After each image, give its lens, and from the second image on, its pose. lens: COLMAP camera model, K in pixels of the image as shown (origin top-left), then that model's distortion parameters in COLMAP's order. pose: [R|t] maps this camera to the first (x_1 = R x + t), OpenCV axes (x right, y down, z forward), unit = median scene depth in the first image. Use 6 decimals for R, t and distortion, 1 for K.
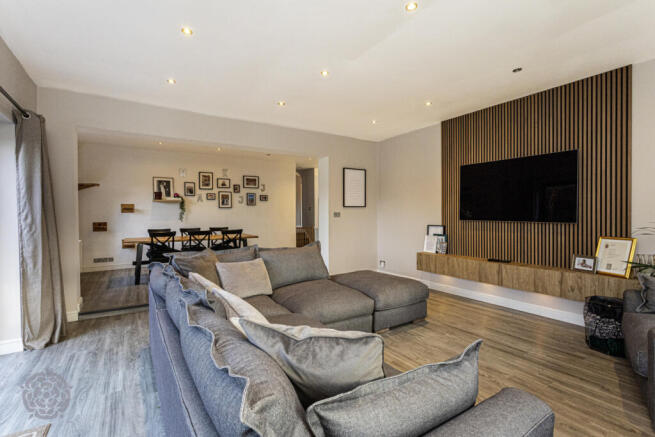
lens RADIAL K [[308.0, 0, 325.4], [0, 308.0, 217.4], [0, 0, 1]] dist [0.002454, 0.000458]
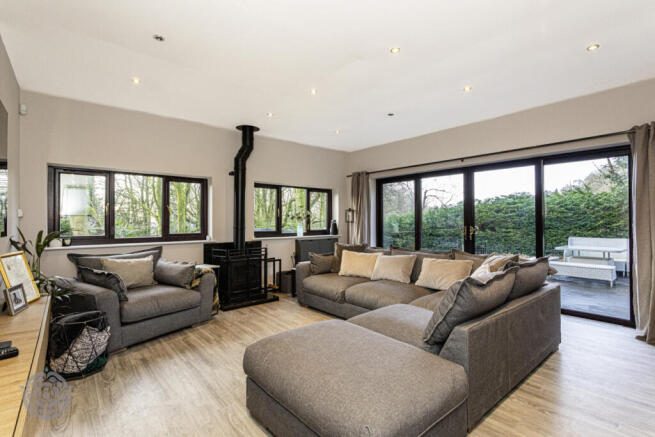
lens RADIAL K [[308.0, 0, 323.6], [0, 308.0, 221.0], [0, 0, 1]] dist [0.002454, 0.000458]
pose [[-0.992698, 0.007342, -0.120400, 0.138010], [0.006168, 0.999930, 0.010117, -0.006905], [0.120465, 0.009300, -0.992674, 0.844357]]
